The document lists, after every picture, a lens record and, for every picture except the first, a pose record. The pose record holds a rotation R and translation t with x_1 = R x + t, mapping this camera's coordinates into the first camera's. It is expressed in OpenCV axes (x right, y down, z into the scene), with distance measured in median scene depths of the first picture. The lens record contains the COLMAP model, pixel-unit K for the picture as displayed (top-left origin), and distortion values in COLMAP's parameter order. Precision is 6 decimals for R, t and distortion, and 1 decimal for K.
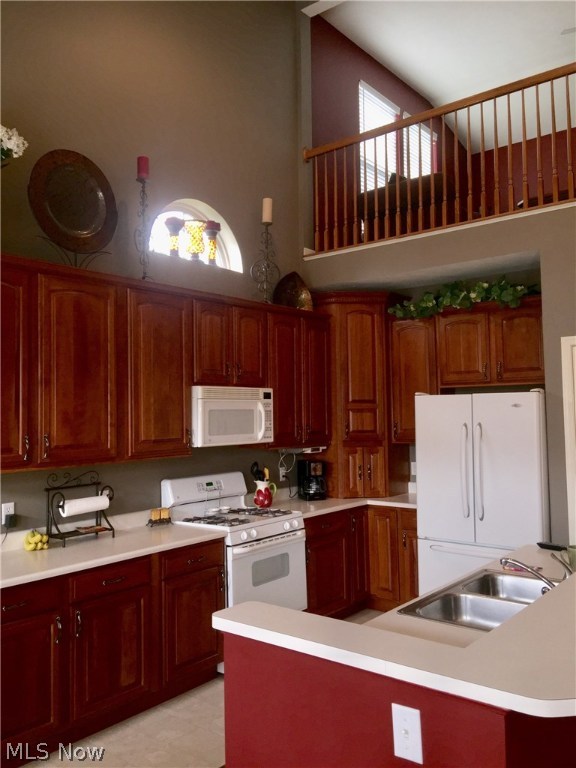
lens RADIAL K [[647.1, 0, 288.0], [0, 647.1, 384.0], [0, 0, 1]] dist [0.066848, -0.122169]
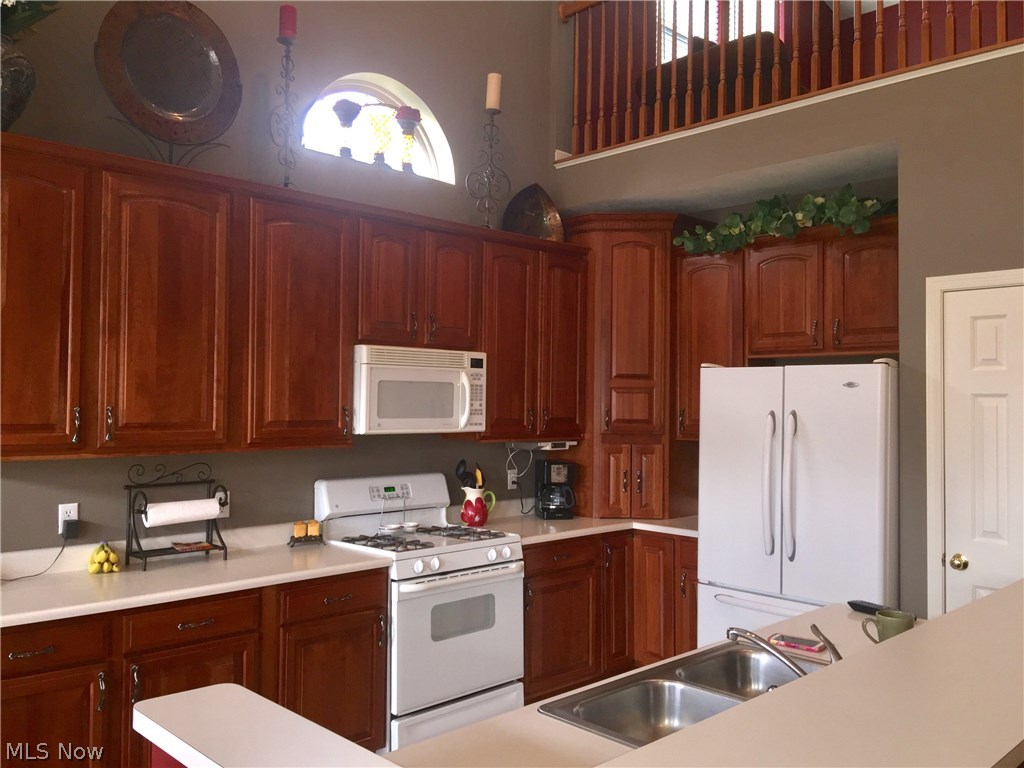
lens RADIAL K [[862.8, 0, 505.9], [0, 862.8, 384.5], [0, 0, 1]] dist [0.066848, -0.122169]
pose [[0.991994, 0.023750, -0.124029, 0.112204], [-0.020434, 0.999401, 0.027939, 0.014656], [0.124619, -0.025181, 0.991885, 0.104602]]
